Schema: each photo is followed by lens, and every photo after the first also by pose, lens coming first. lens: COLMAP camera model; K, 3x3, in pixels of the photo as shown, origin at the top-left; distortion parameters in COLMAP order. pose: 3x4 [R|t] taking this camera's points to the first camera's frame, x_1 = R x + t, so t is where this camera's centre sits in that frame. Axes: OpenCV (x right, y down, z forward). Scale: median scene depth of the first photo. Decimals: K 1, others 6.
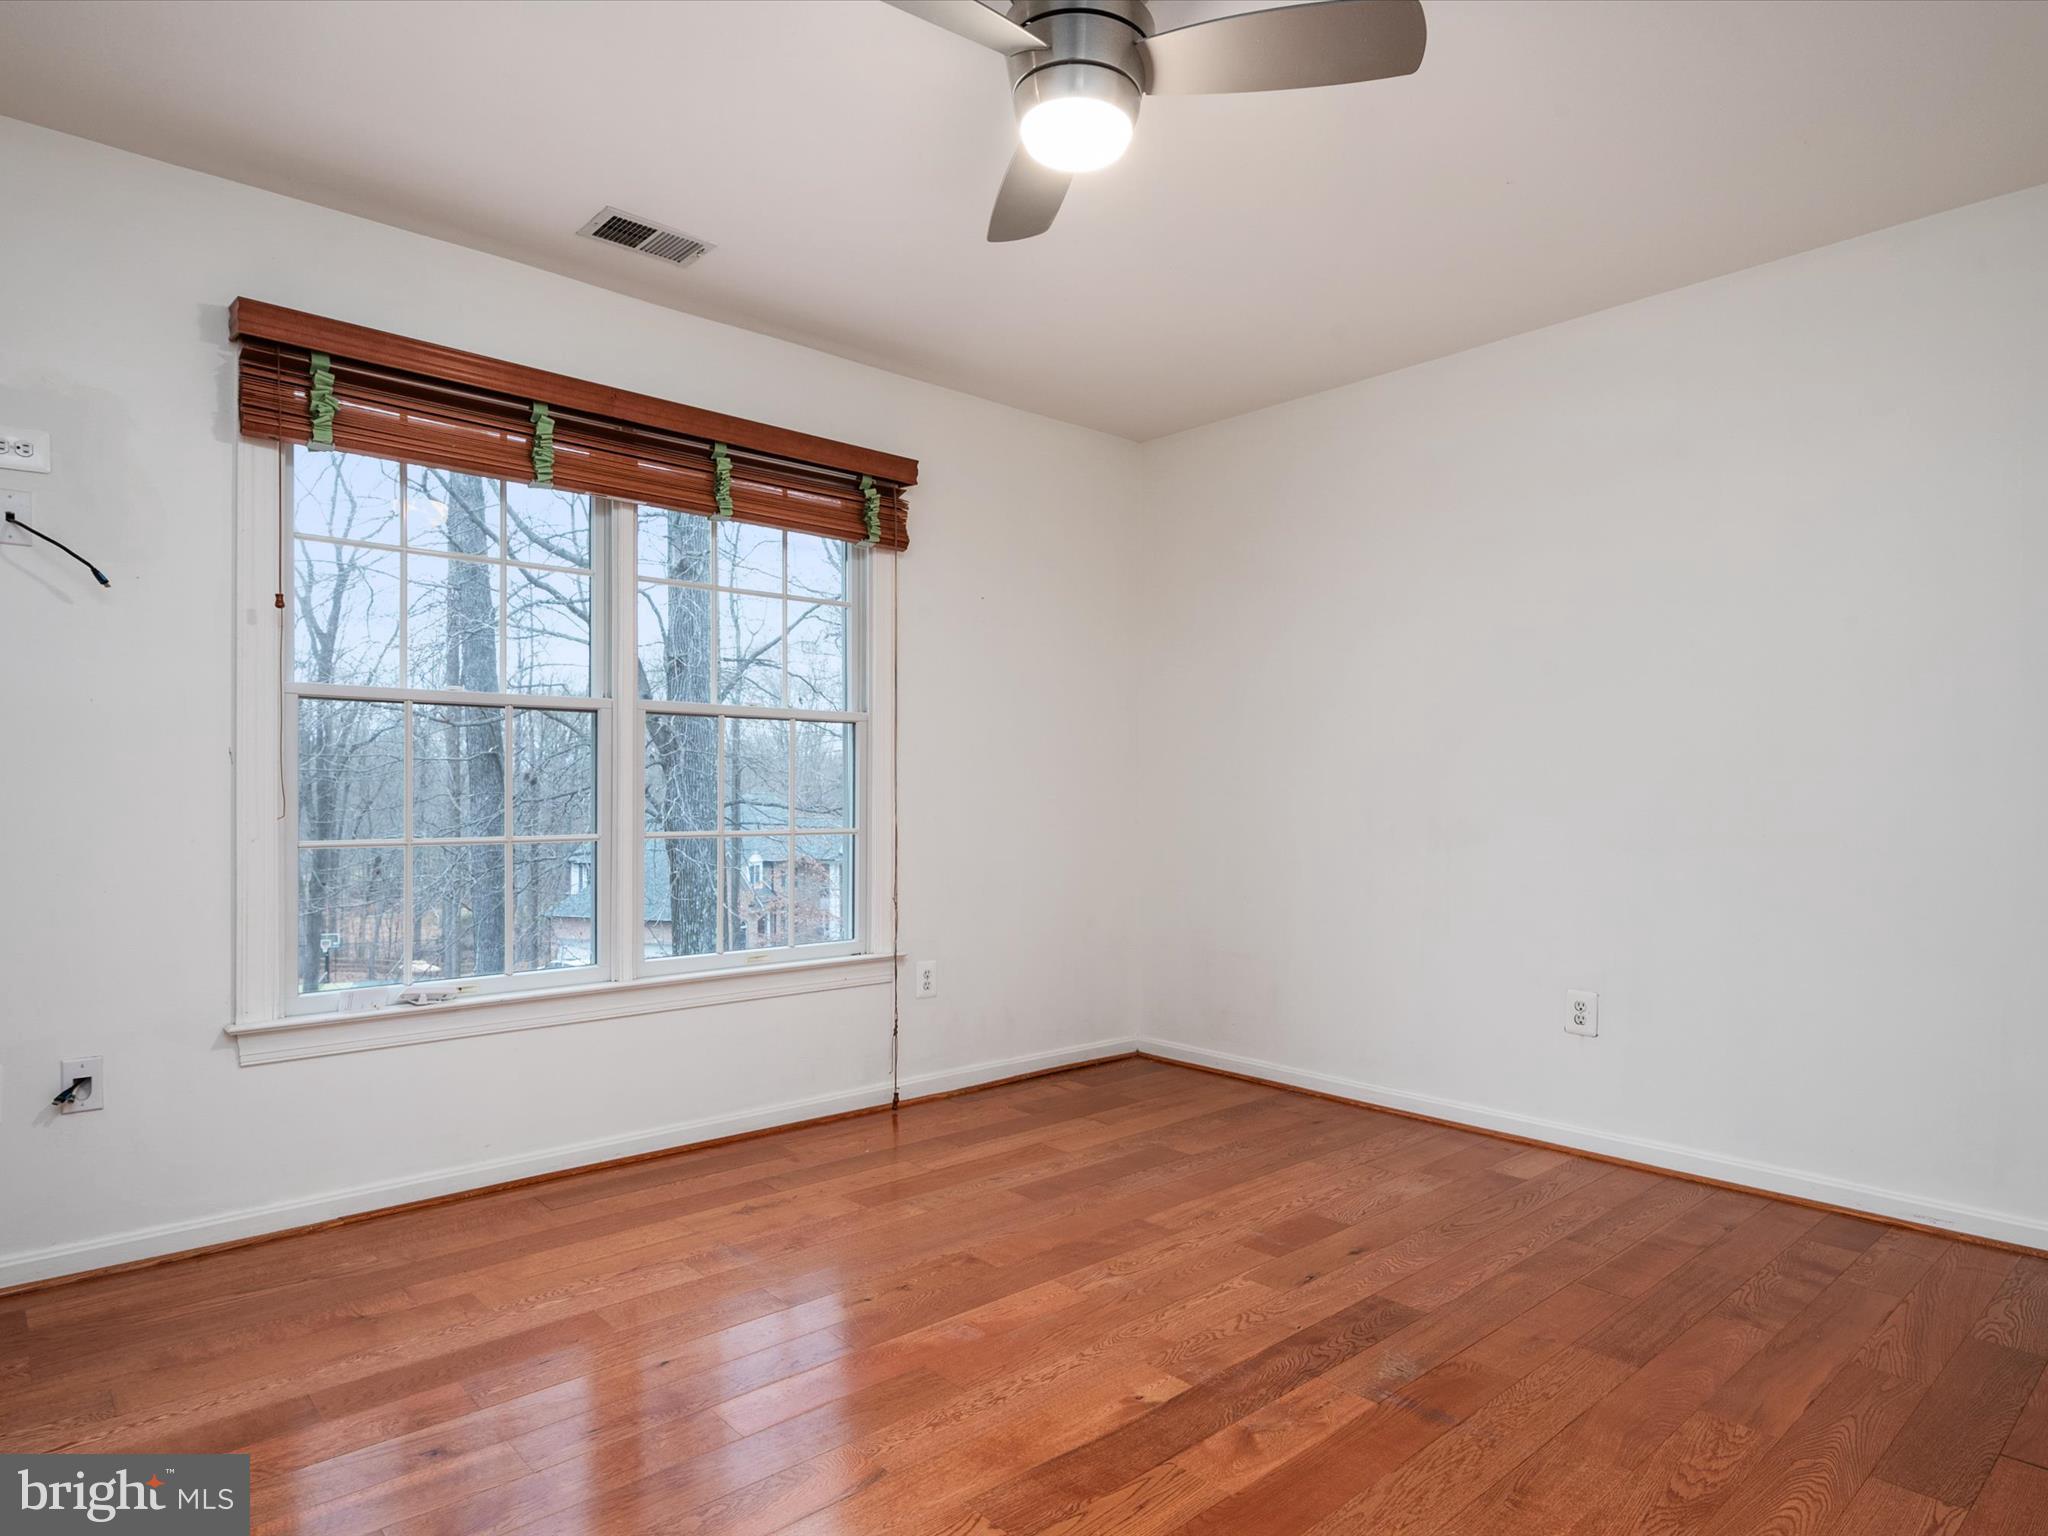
lens RADIAL K [[1237.8, 0, 1023.6], [0, 1237.8, 776.6], [0, 0, 1]] dist [0.002470, 0.002099]
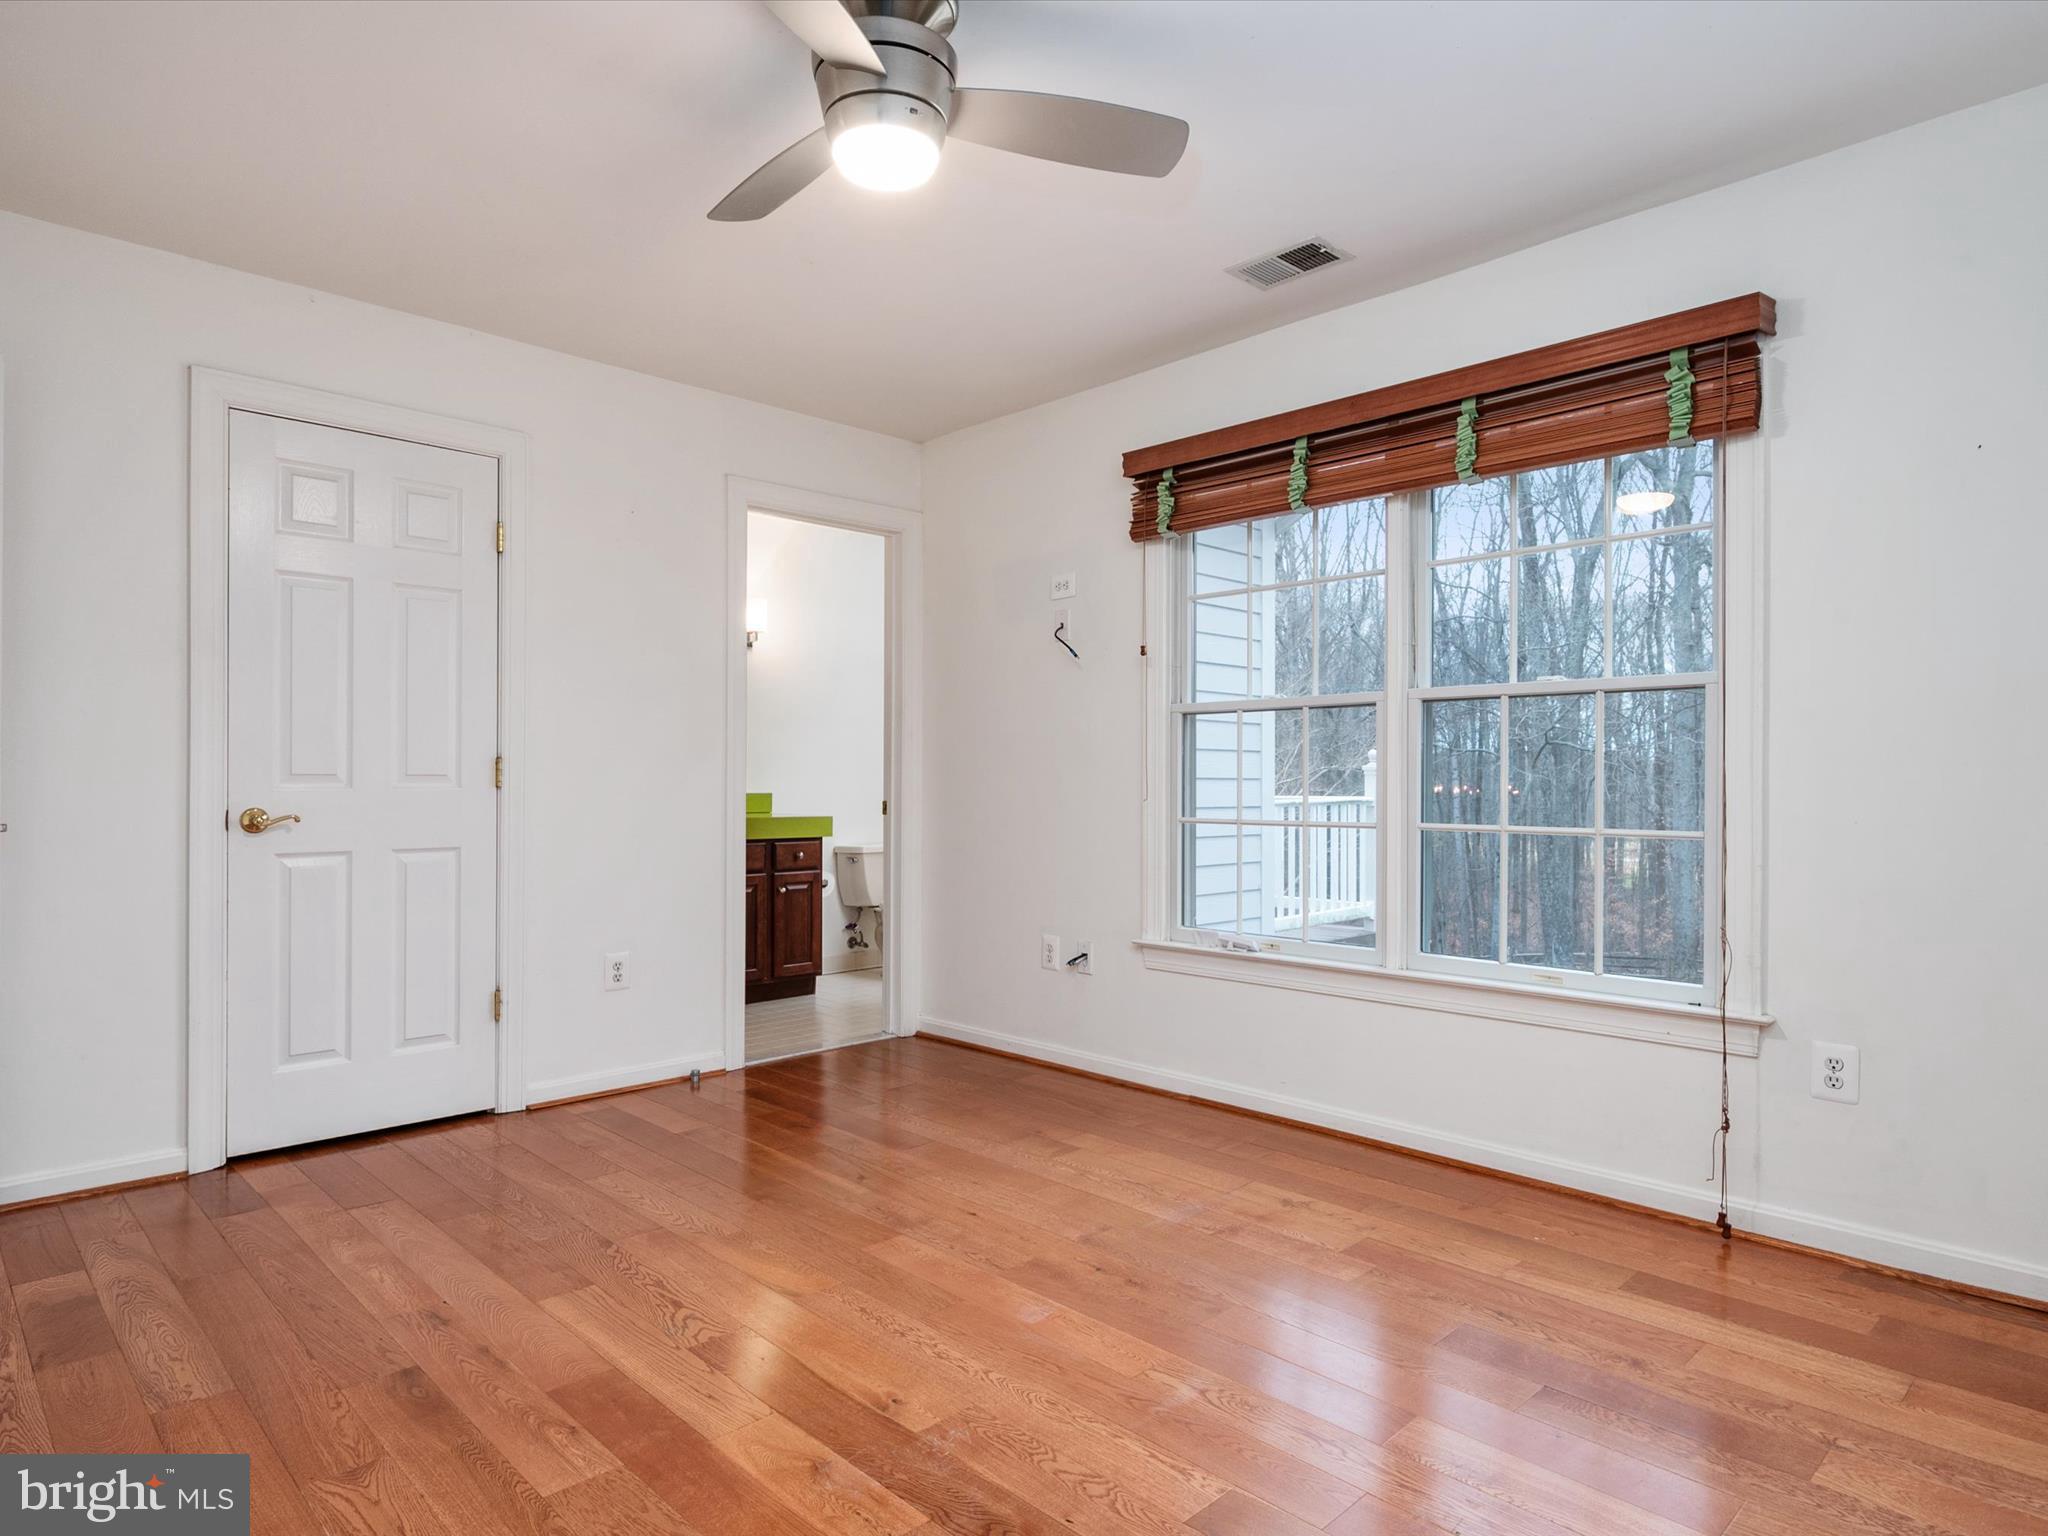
lens RADIAL K [[1212.4, 0, 1024.0], [0, 1212.4, 768.0], [0, 0, 1]] dist [0.026283, -0.001287]
pose [[0.011789, -0.009364, -0.999887, 0.766316], [0.016640, 0.999820, -0.009167, 0.005605], [0.999792, -0.016530, 0.011943, 0.786172]]
